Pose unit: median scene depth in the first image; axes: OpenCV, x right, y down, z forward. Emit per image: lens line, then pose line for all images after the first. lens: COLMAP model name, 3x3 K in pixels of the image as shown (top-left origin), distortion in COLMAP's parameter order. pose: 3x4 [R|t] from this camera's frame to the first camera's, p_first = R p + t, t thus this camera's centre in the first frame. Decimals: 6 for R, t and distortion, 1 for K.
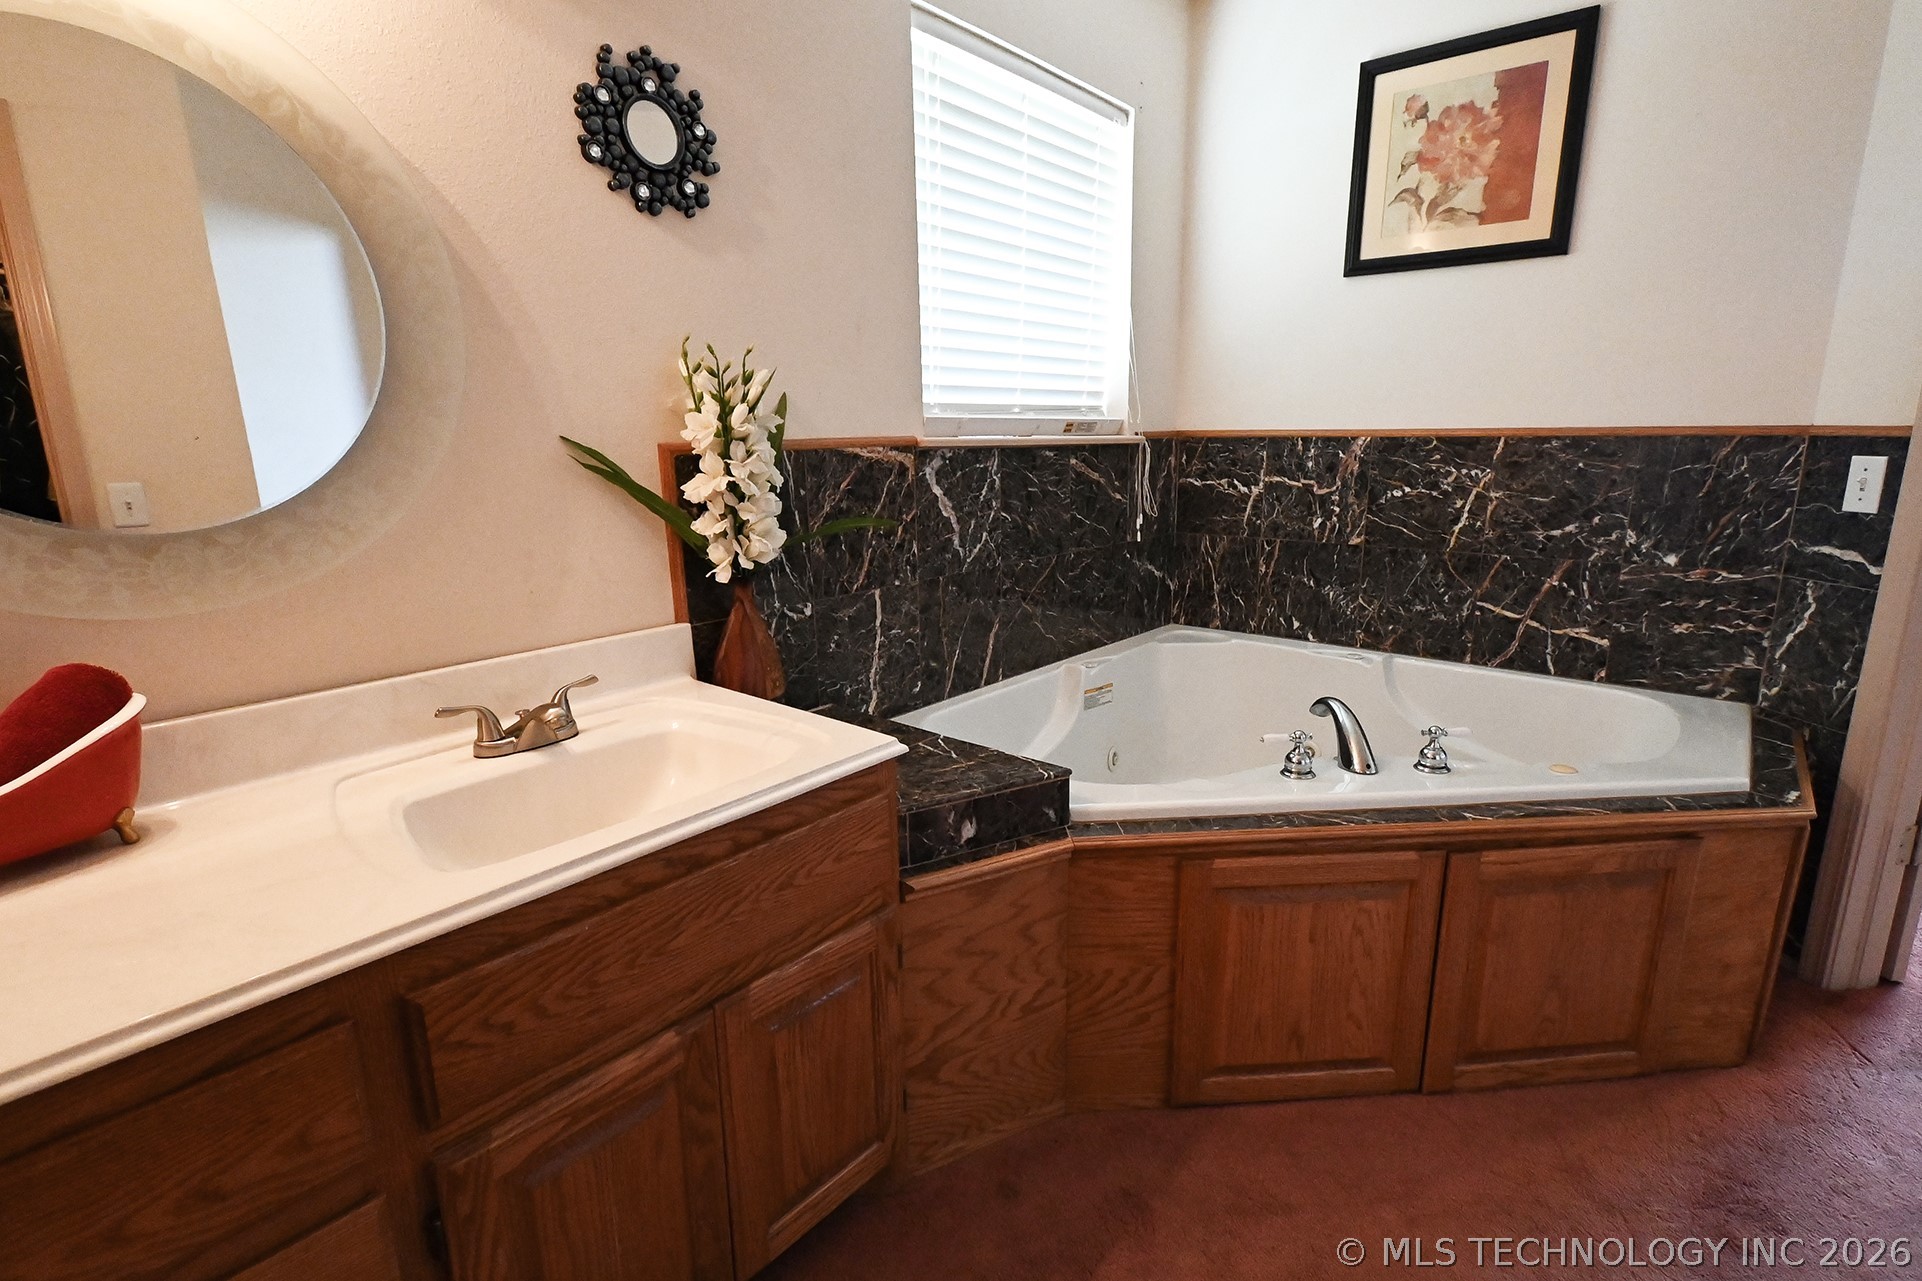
lens RADIAL K [[924.0, 0, 961.0], [0, 924.0, 640.5], [0, 0, 1]] dist [0.001060, -0.000219]
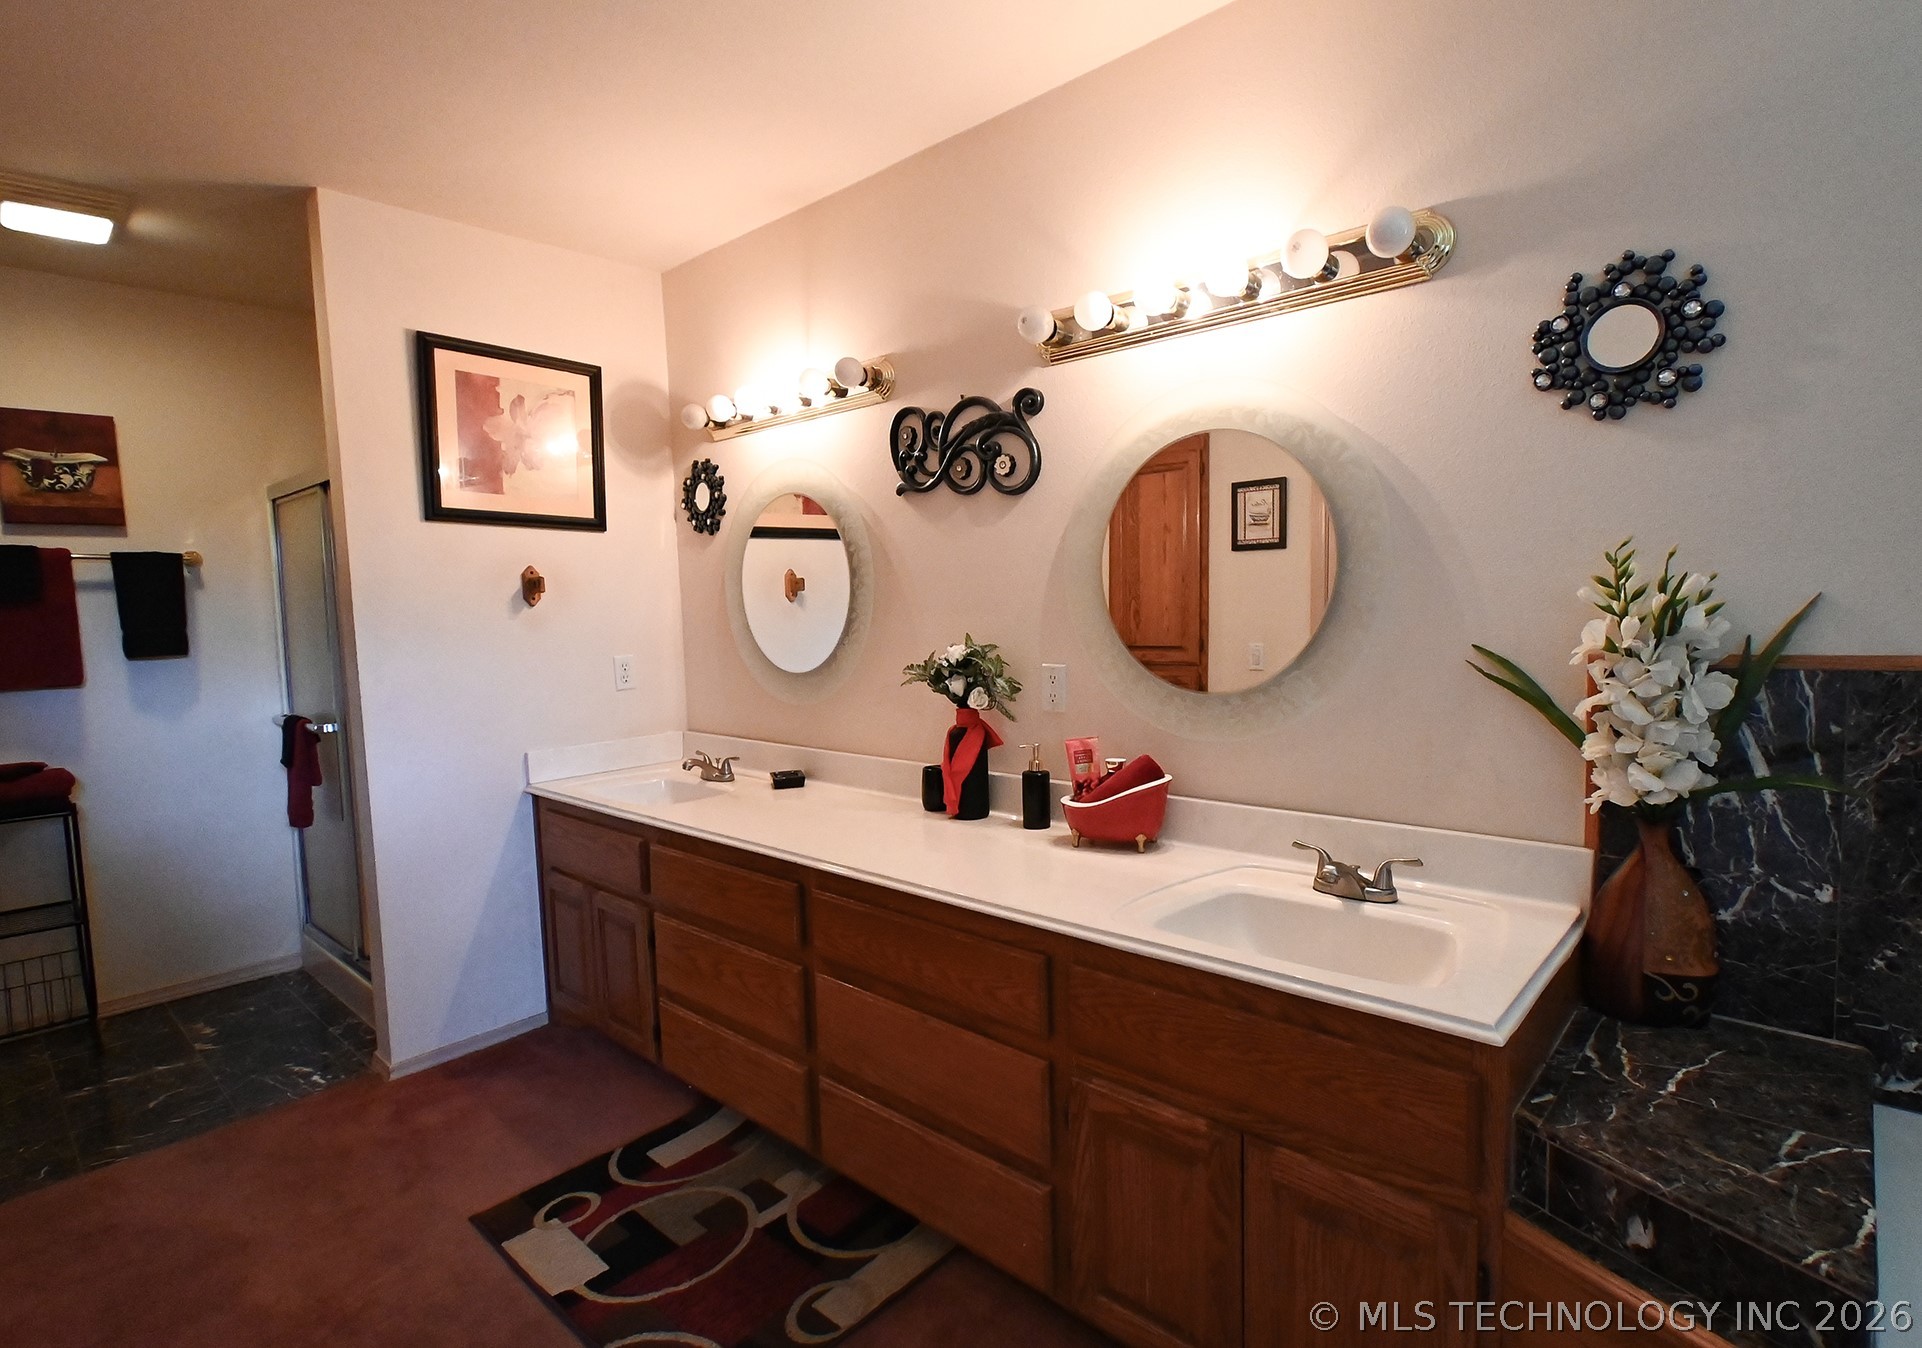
lens RADIAL K [[958.8, 0, 1012.2], [0, 958.8, 673.2], [0, 0, 1]] dist [0.000420, 0.000018]
pose [[-0.019629, 0.085121, -0.996177, 0.705442], [-0.195357, 0.976837, 0.087317, -0.177608], [0.980536, 0.196324, -0.002546, 0.464993]]
